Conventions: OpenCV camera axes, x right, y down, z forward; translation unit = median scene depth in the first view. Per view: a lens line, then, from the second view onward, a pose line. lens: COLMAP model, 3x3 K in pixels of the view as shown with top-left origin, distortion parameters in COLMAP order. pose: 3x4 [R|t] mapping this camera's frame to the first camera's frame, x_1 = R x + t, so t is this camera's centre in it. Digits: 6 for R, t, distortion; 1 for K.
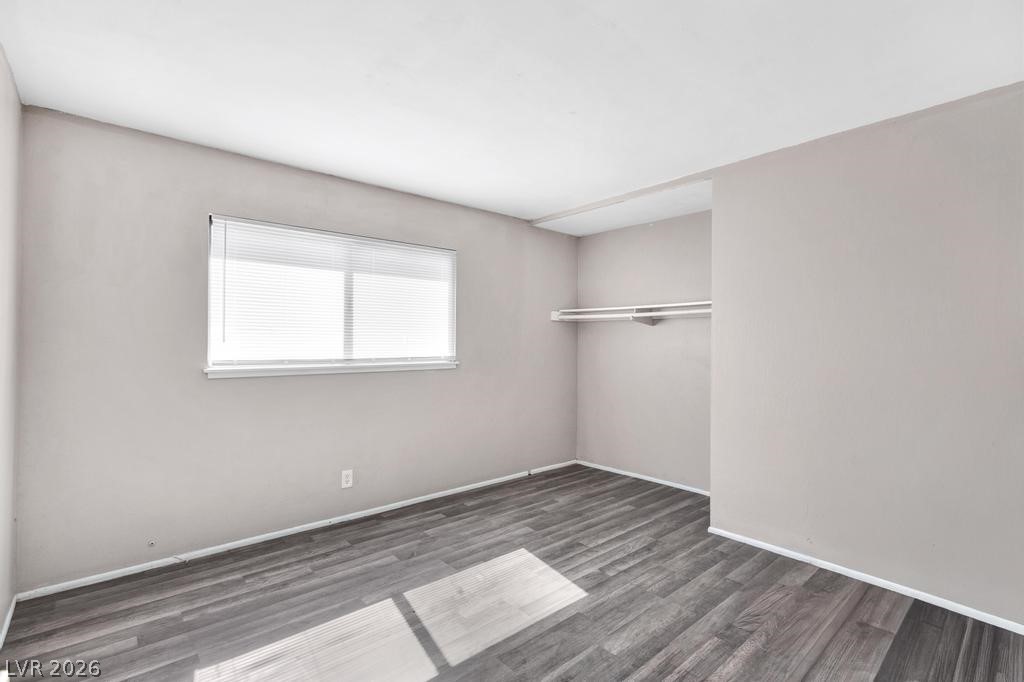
lens RADIAL K [[484.7, 0, 513.7], [0, 484.7, 340.4], [0, 0, 1]] dist [0.002567, 0.000266]
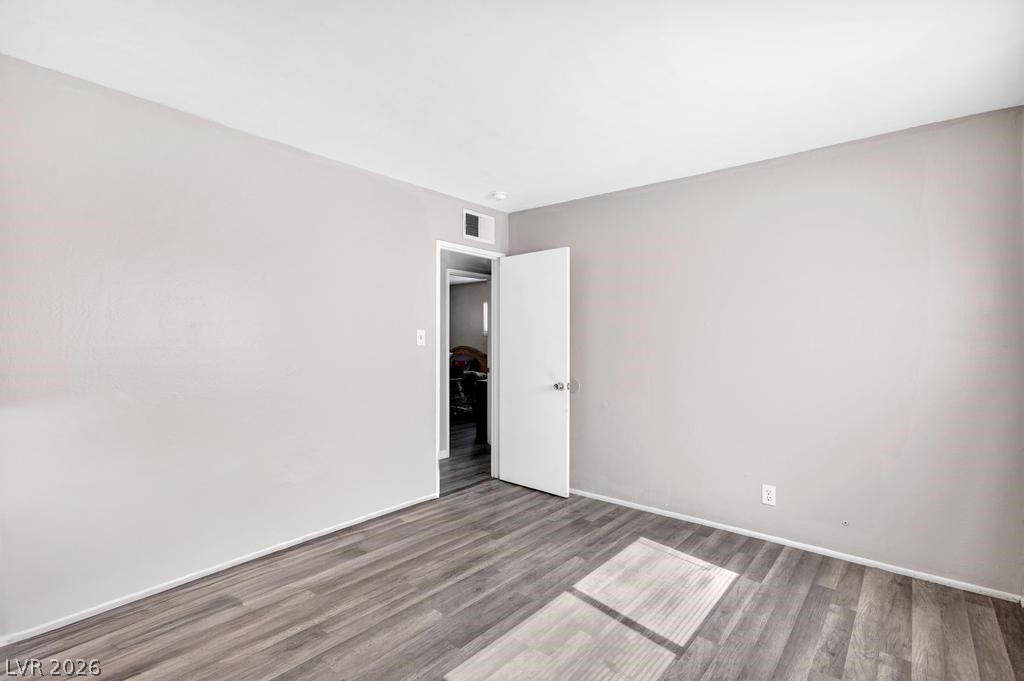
lens RADIAL K [[484.7, 0, 513.2], [0, 484.7, 341.3], [0, 0, 1]] dist [0.002567, 0.000266]
pose [[-0.988431, -0.008553, -0.151432, 0.187599], [-0.008590, 0.999963, -0.000412, 0.005695], [0.151430, 0.000894, -0.988468, 1.998330]]
